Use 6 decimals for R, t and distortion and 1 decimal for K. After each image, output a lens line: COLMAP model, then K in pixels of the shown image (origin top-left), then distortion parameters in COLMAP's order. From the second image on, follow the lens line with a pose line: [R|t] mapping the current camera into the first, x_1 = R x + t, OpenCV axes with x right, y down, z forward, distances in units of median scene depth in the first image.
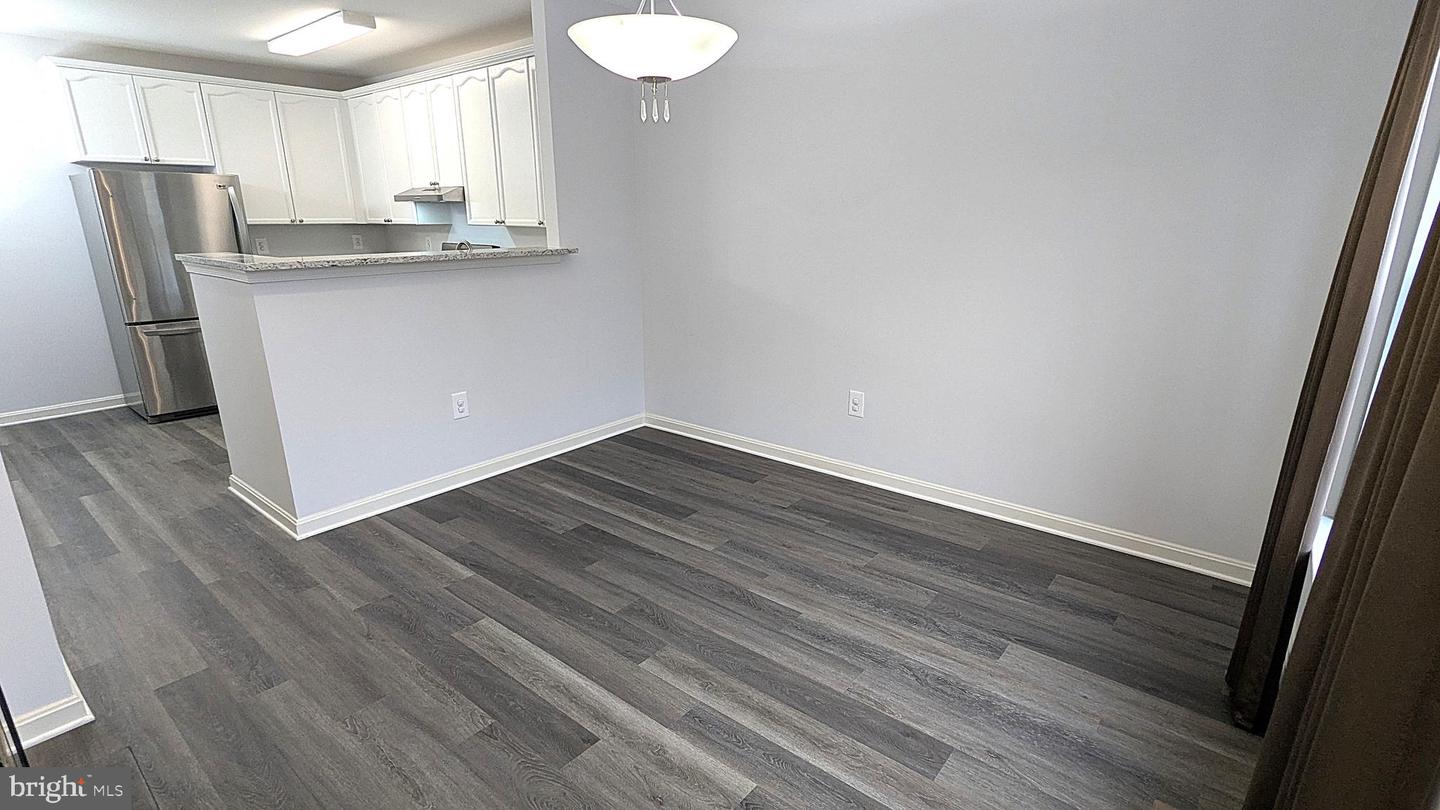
lens RADIAL K [[679.4, 0, 733.6], [0, 679.4, 401.0], [0, 0, 1]] dist [-0.003405, 0.000799]
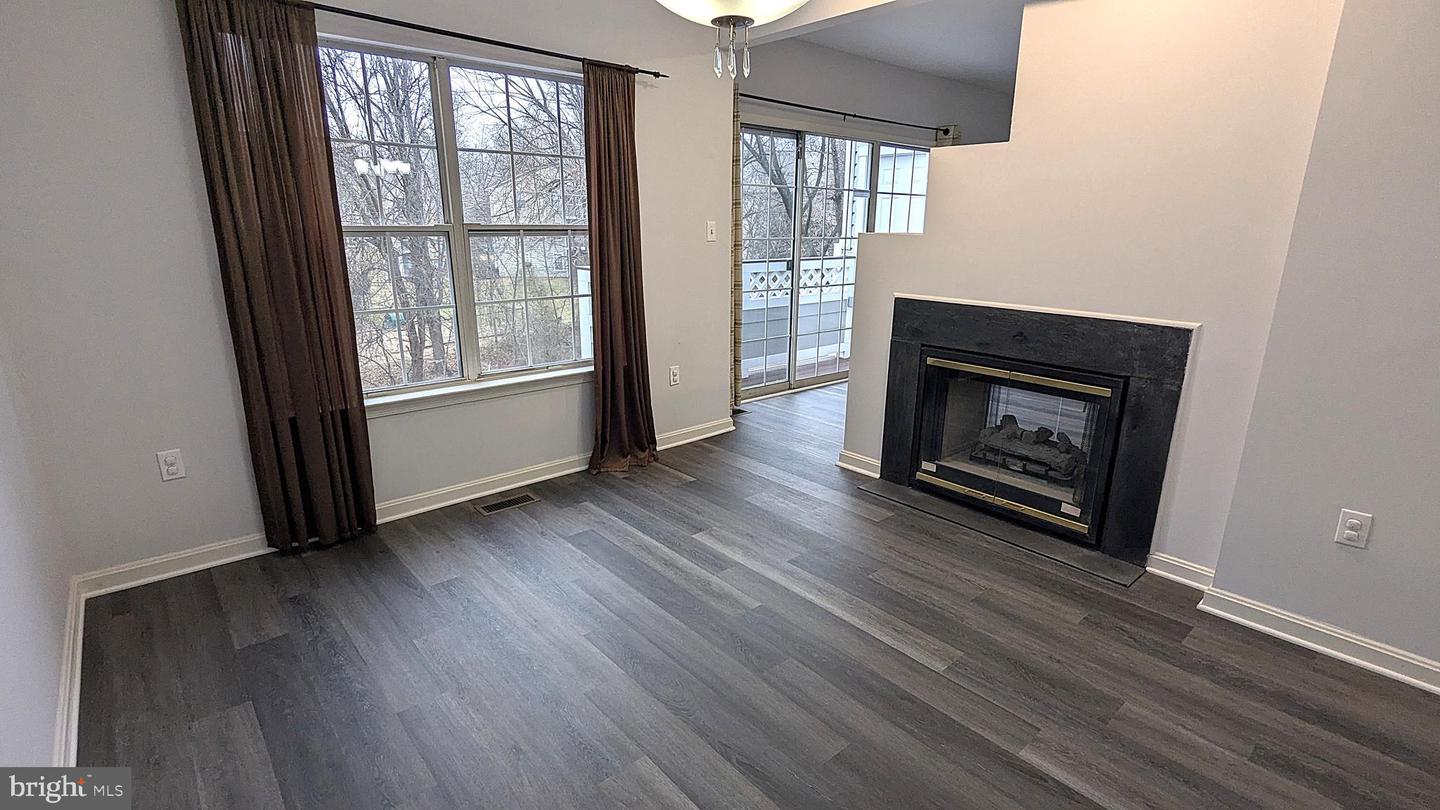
lens RADIAL K [[679.4, 0, 720.2], [0, 679.4, 408.8], [0, 0, 1]] dist [-0.003405, 0.000799]
pose [[-0.983550, -0.050777, 0.173350, -0.250315], [0.045825, 0.858143, 0.511362, -0.458624], [-0.174725, 0.510894, -0.841700, 1.787065]]
